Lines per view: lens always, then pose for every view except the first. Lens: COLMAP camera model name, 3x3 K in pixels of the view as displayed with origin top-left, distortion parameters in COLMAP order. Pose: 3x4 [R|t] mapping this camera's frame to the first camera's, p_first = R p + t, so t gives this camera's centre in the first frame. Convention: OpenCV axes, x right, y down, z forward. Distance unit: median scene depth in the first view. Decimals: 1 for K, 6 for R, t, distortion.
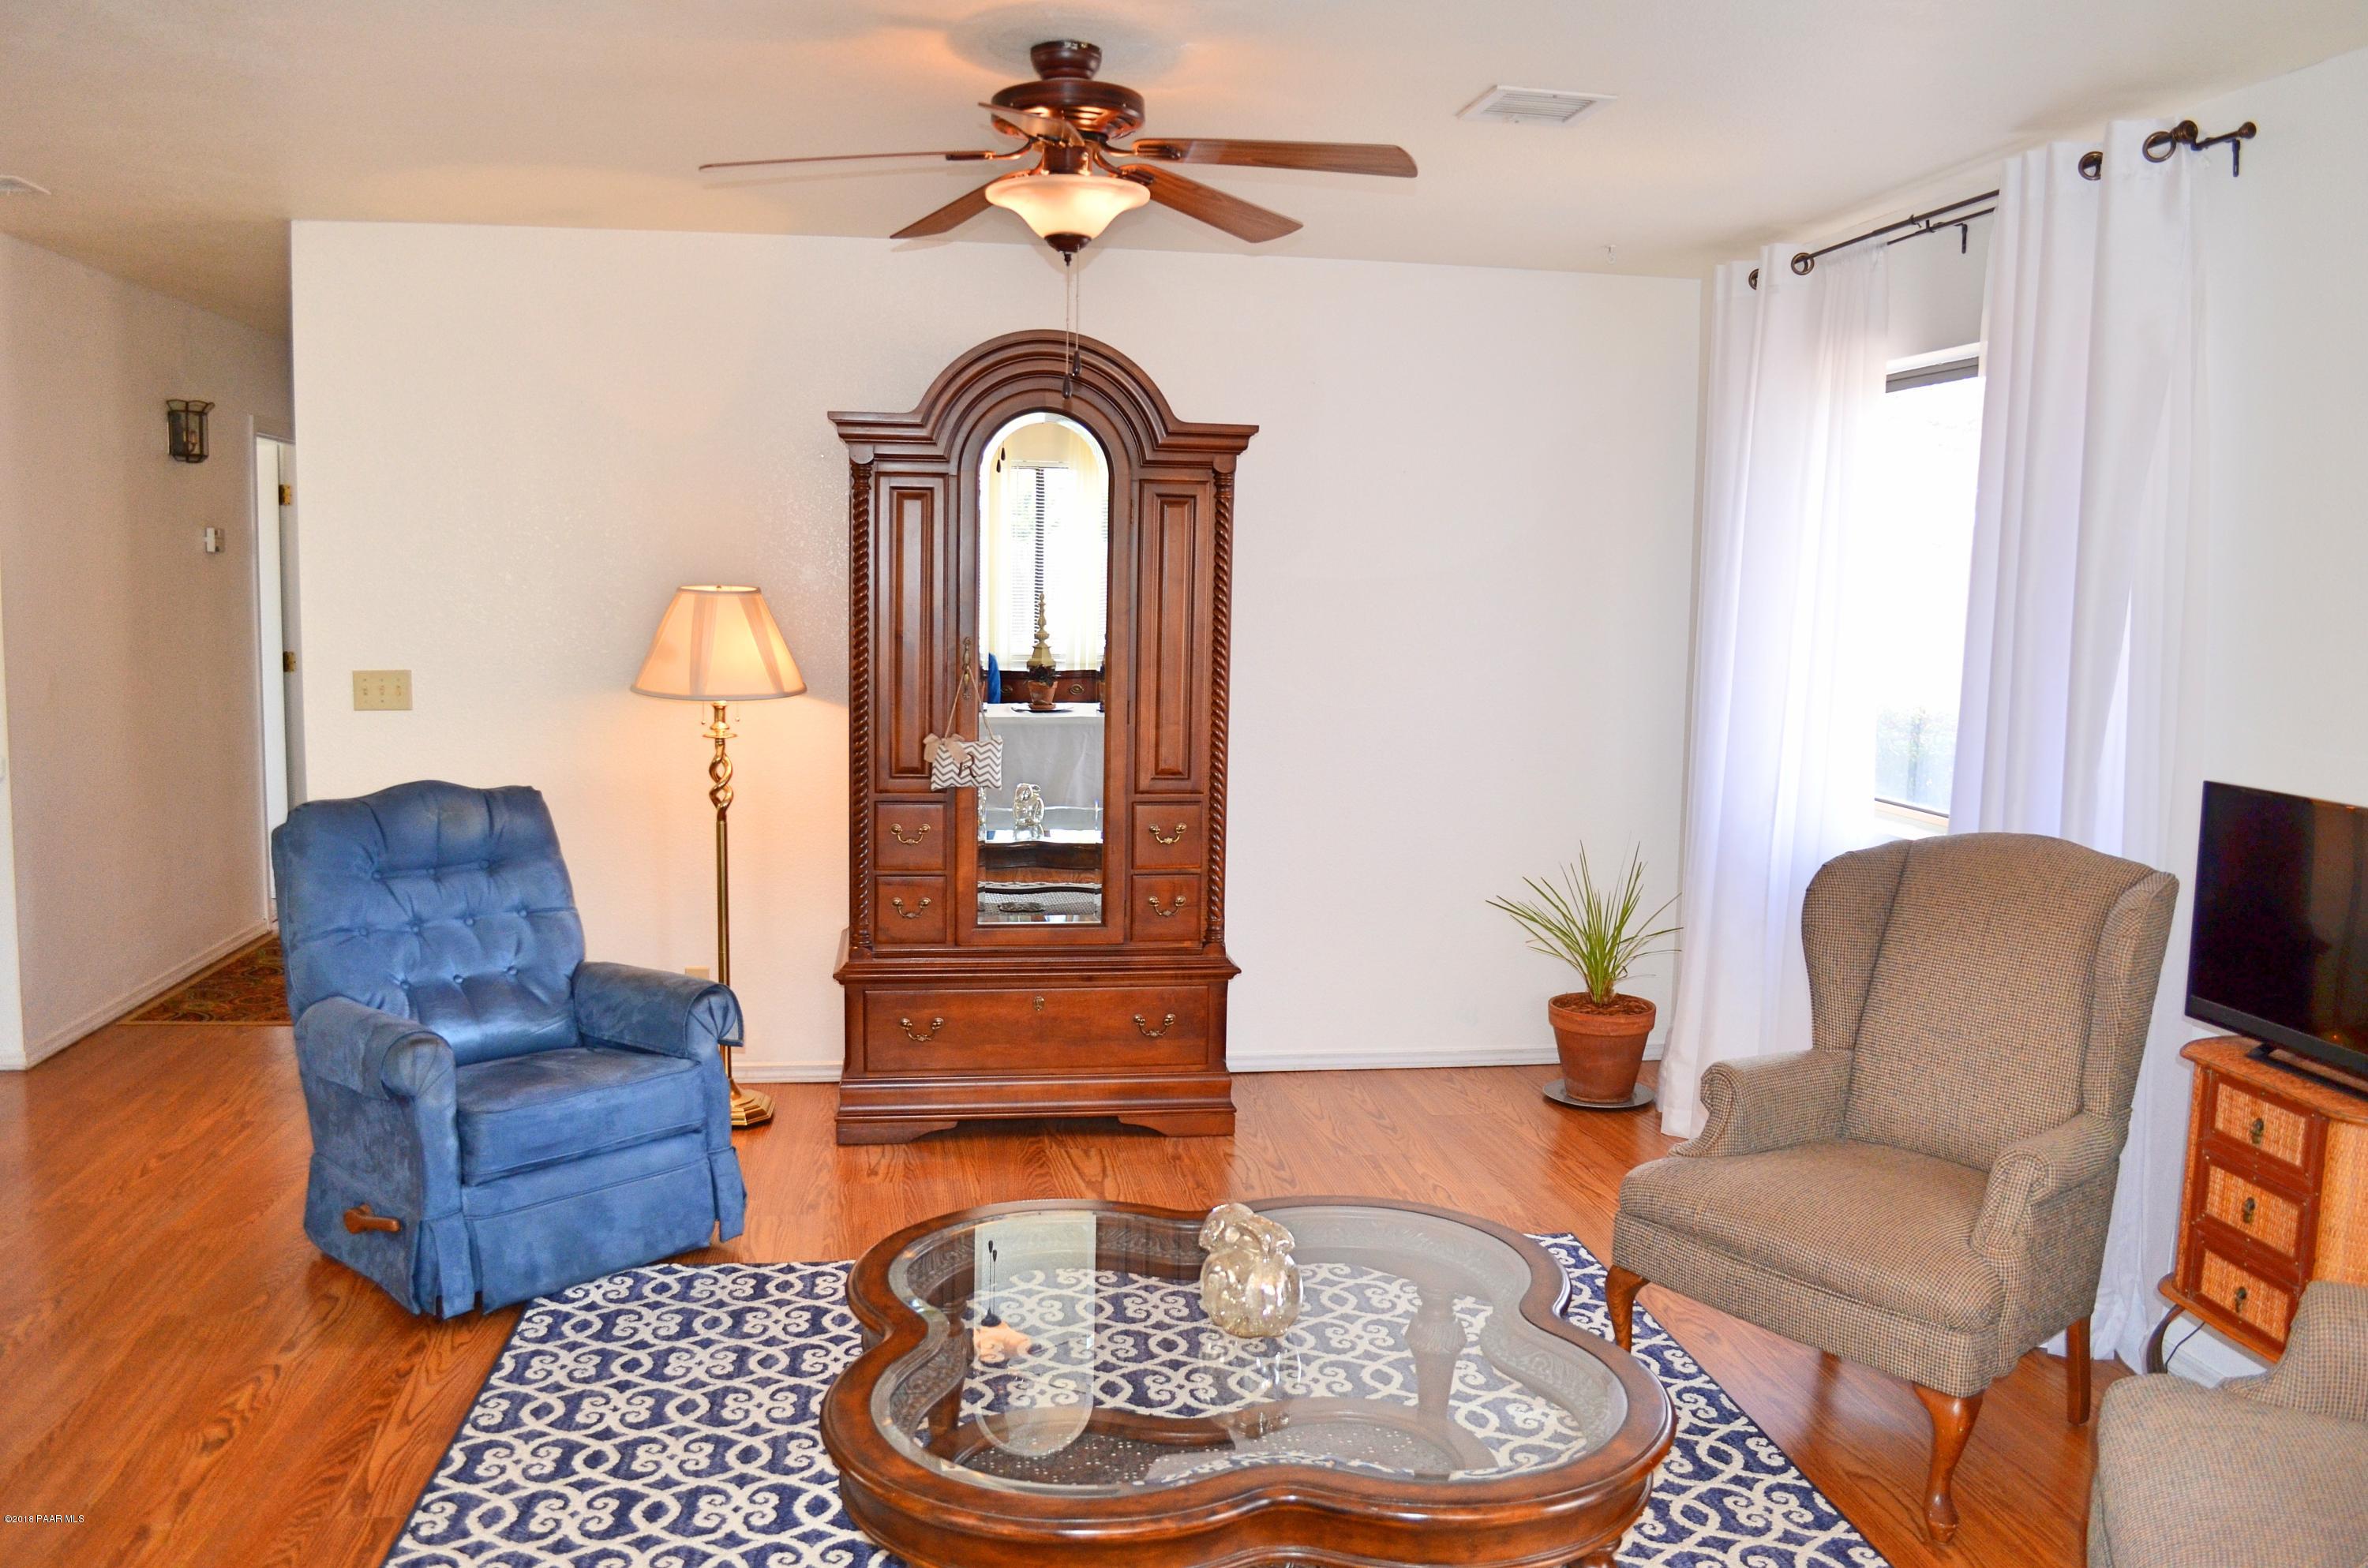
lens RADIAL K [[1877.1, 0, 1214.7], [0, 1877.1, 788.0], [0, 0, 1]] dist [-0.084109, 0.005250]
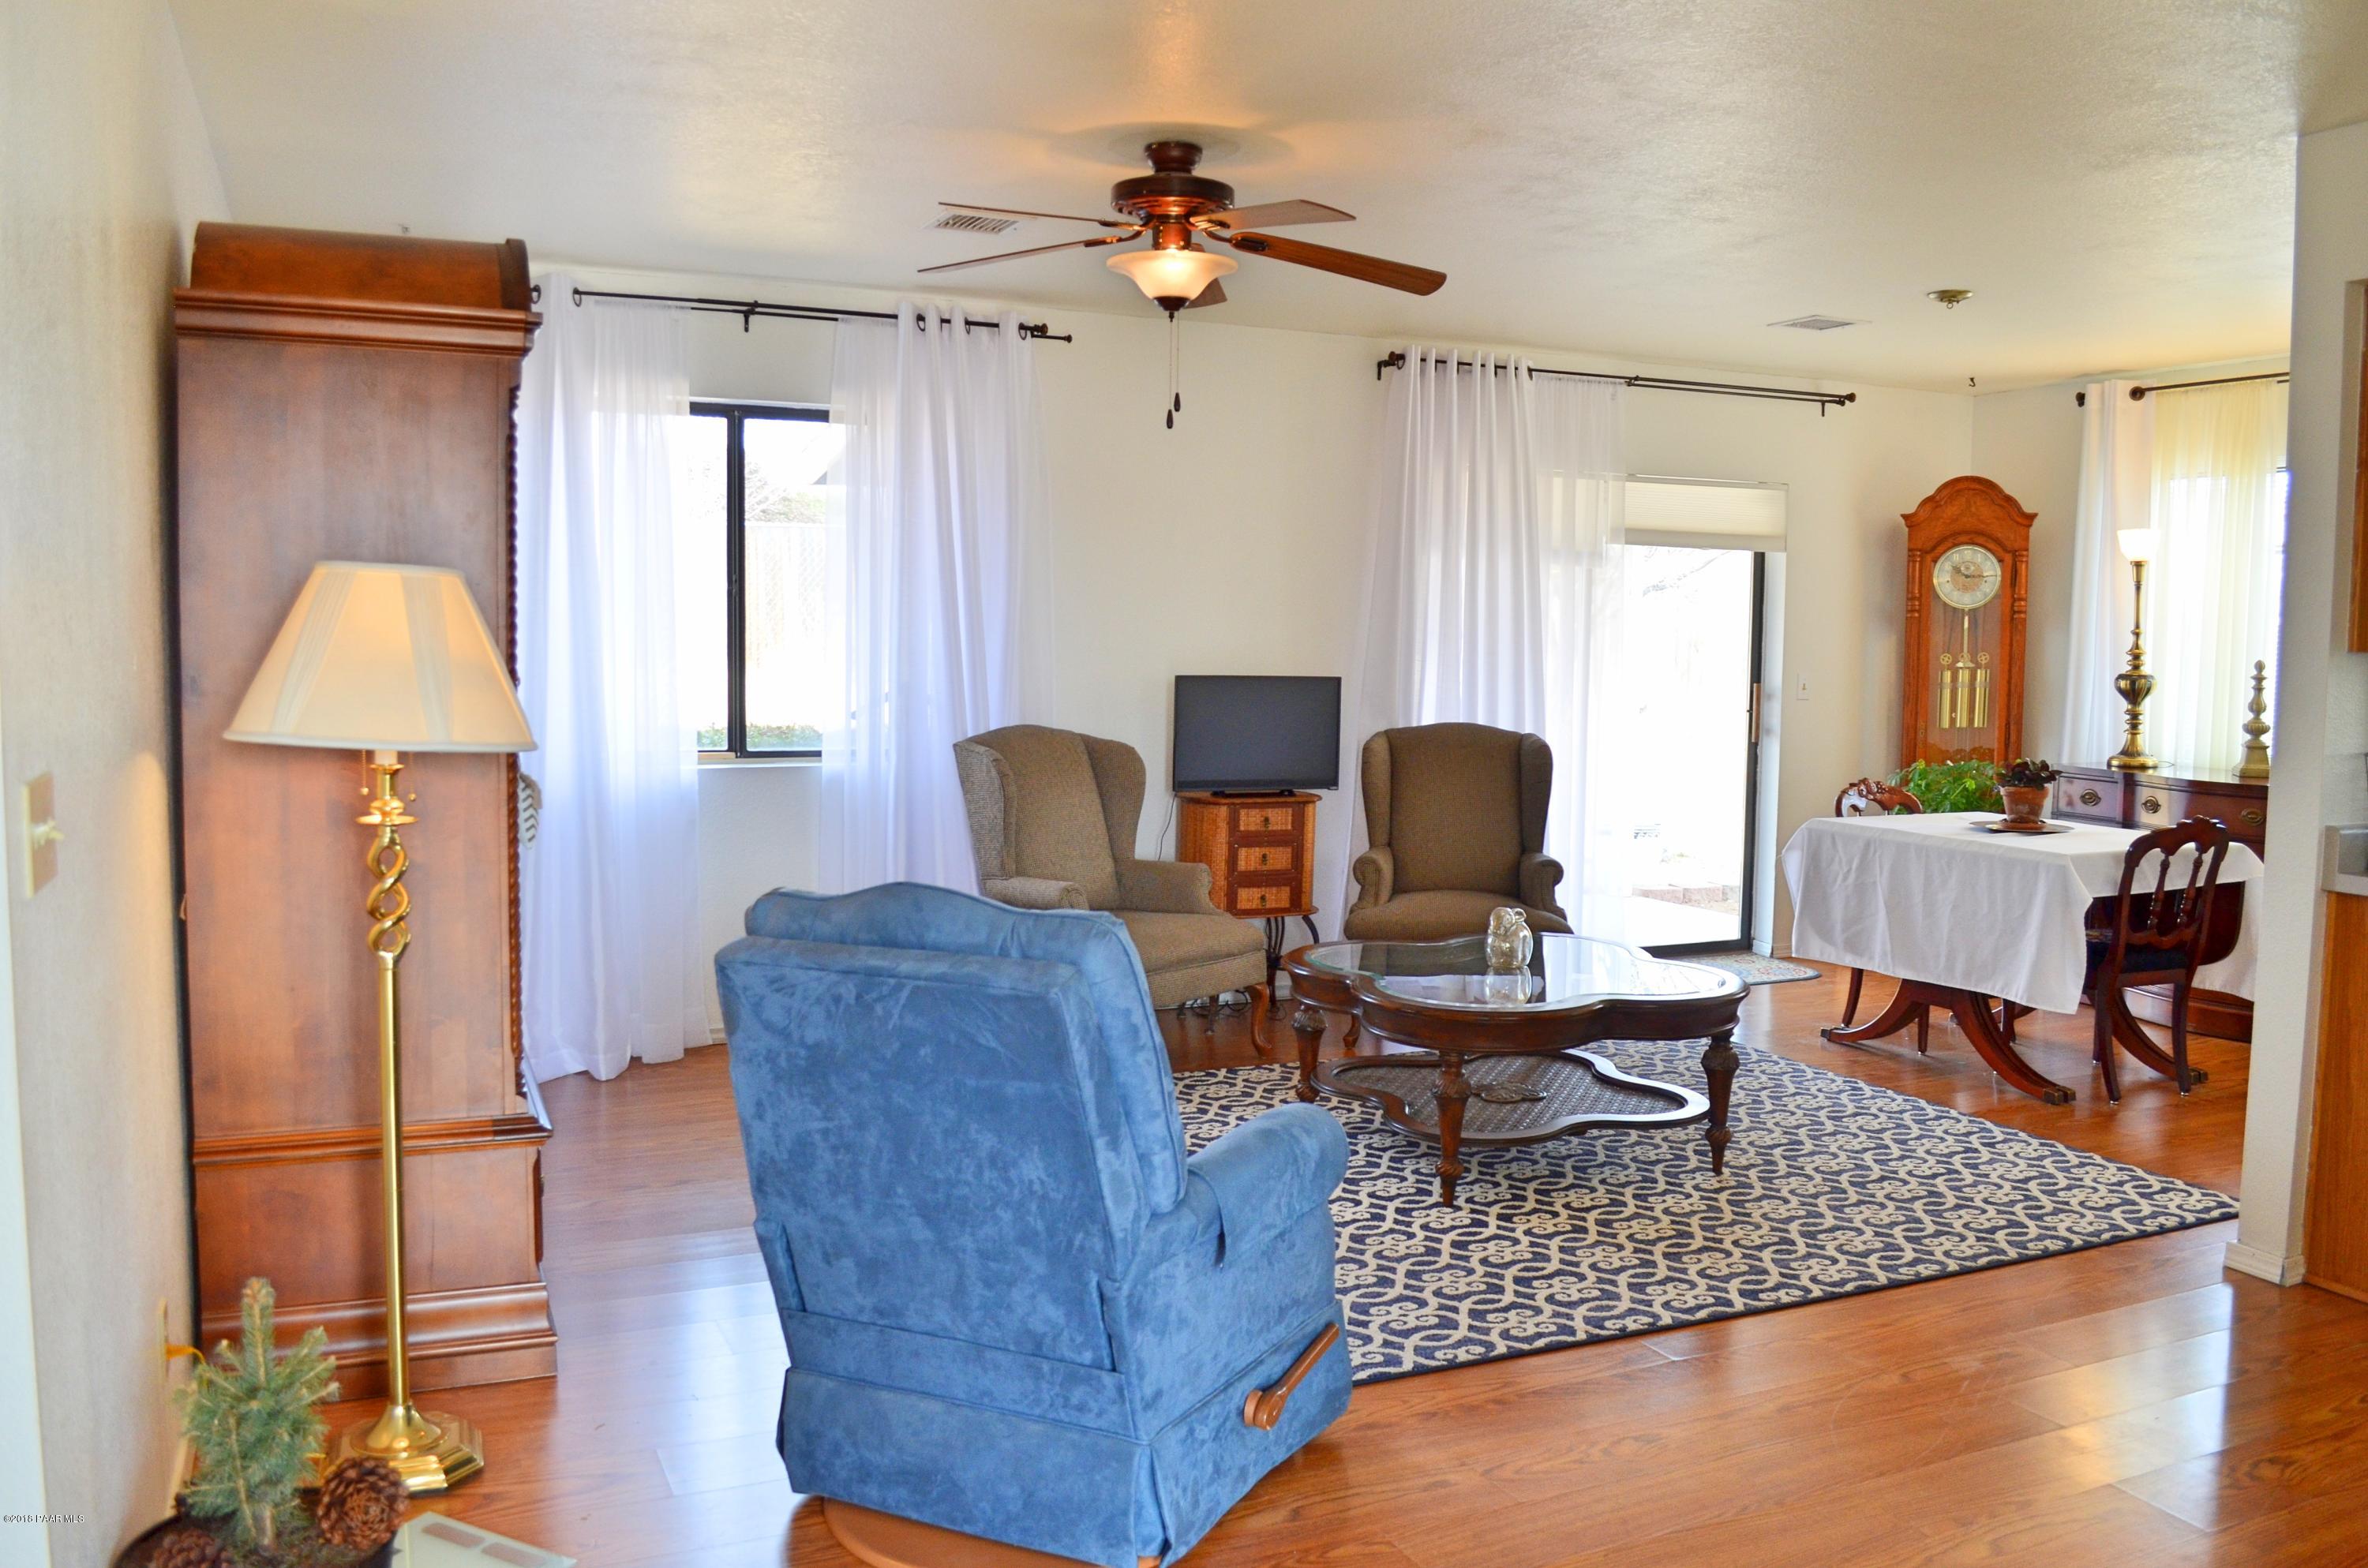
lens RADIAL K [[1877.1, 0, 1214.7], [0, 1877.1, 788.0], [0, 0, 1]] dist [-0.084109, 0.005250]
pose [[-0.276109, -0.104564, 0.955421, -1.501777], [0.085824, 0.987411, 0.132868, -0.156142], [-0.957287, 0.118684, -0.263659, 1.533383]]
